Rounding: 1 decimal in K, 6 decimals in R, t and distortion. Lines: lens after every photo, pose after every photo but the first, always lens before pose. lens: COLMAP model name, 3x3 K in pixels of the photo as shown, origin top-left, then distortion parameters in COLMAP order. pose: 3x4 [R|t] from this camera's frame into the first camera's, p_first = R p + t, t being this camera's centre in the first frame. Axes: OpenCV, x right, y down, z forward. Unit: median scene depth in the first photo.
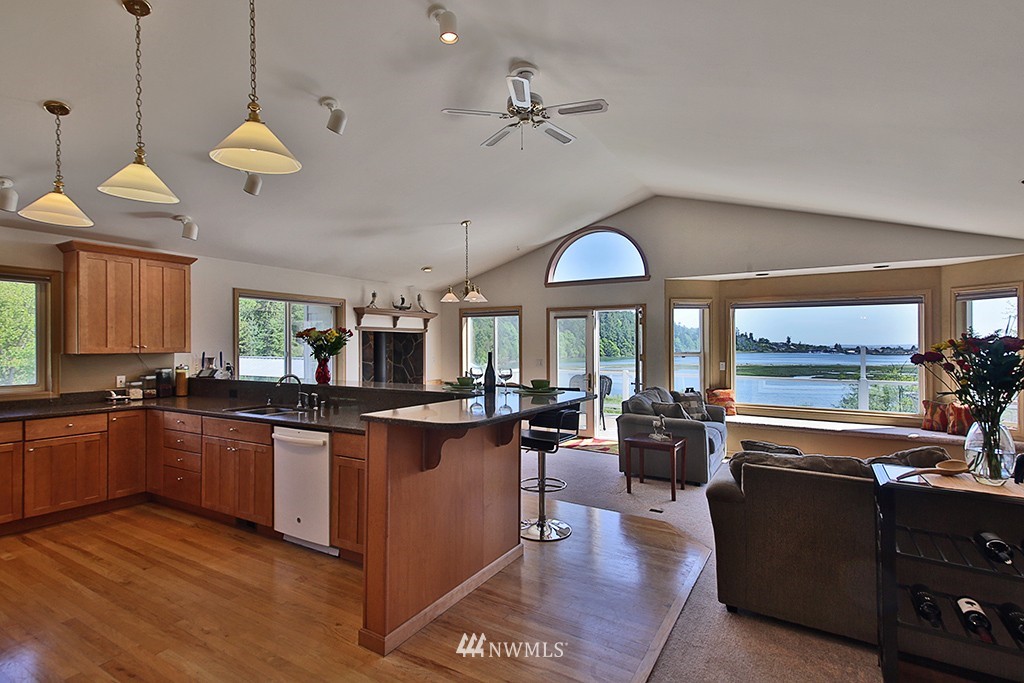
lens RADIAL K [[518.3, 0, 478.6], [0, 518.3, 345.2], [0, 0, 1]] dist [-0.004578, -0.003677]
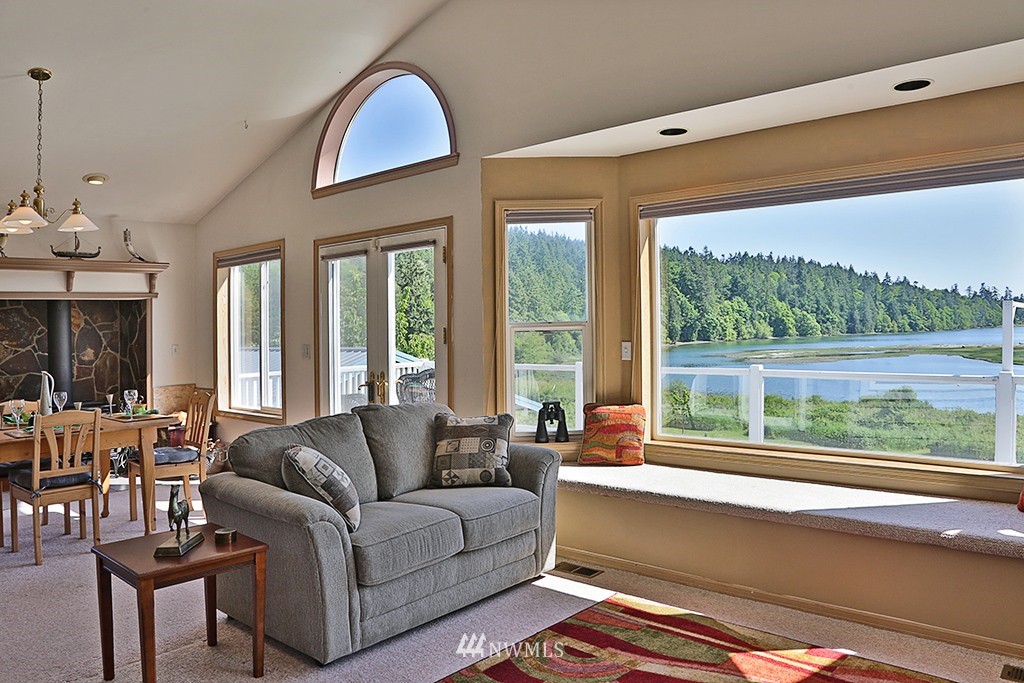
lens RADIAL K [[733.2, 0, 511.7], [0, 733.2, 341.6], [0, 0, 1]] dist [-0.085813, -0.000149]
pose [[0.985943, -0.020492, -0.165818, 0.436002], [0.024300, 0.999485, 0.020966, 0.015611], [0.165303, -0.024700, 0.985933, 0.343944]]
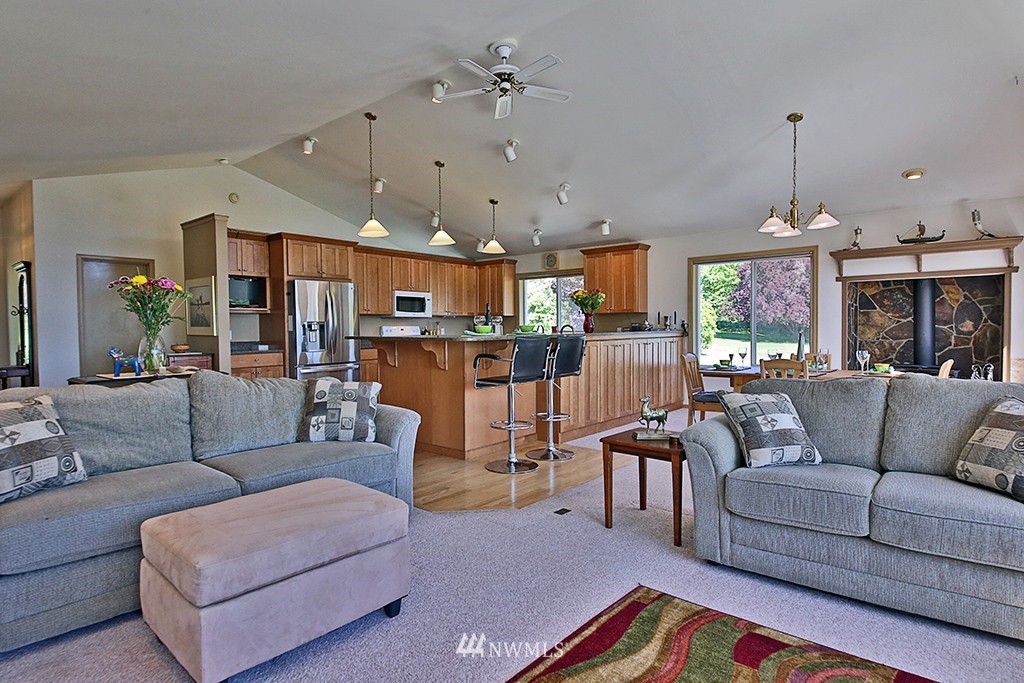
lens RADIAL K [[564.4, 0, 511.7], [0, 564.4, 339.1], [0, 0, 1]] dist [-0.003494, -0.002380]
pose [[-0.148139, 0.022019, -0.988721, 0.641823], [0.004466, 0.999757, 0.021596, 0.035475], [0.988956, -0.001217, -0.148202, 0.607018]]
